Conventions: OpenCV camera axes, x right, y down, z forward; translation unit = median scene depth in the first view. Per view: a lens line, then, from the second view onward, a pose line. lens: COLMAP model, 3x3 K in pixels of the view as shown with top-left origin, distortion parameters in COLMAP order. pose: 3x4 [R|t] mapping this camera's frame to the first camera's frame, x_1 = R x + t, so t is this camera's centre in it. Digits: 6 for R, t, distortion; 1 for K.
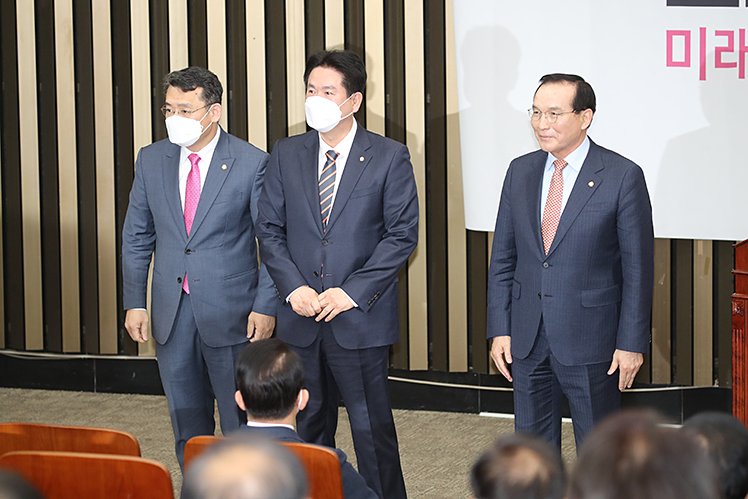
lens RADIAL K [[3887.0, 0, 374.0], [0, 3887.0, 249.5], [0, 0, 1]] dist [-1.843961, 136.849441]
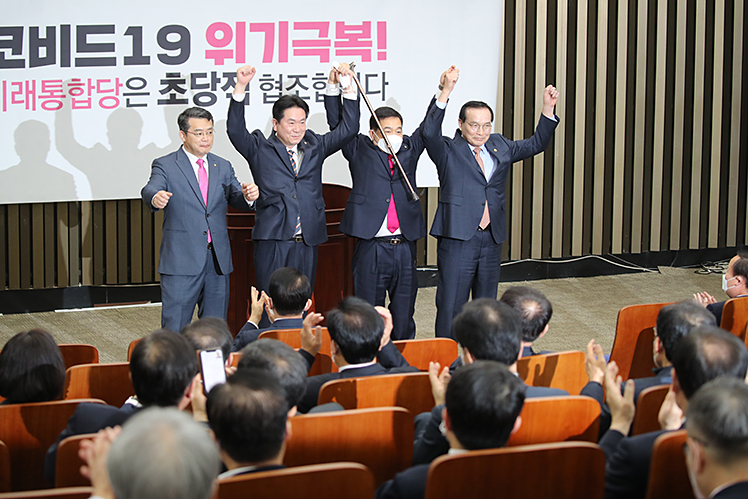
lens RADIAL K [[2158.7, 0, 374.0], [0, 2158.7, 249.5], [0, 0, 1]] dist [-0.325192, 0.889226]
pose [[0.709542, -0.094291, 0.698326, -0.466573], [0.080939, 0.995353, 0.052158, -0.019043], [-0.699999, 0.019513, 0.713877, 0.210338]]
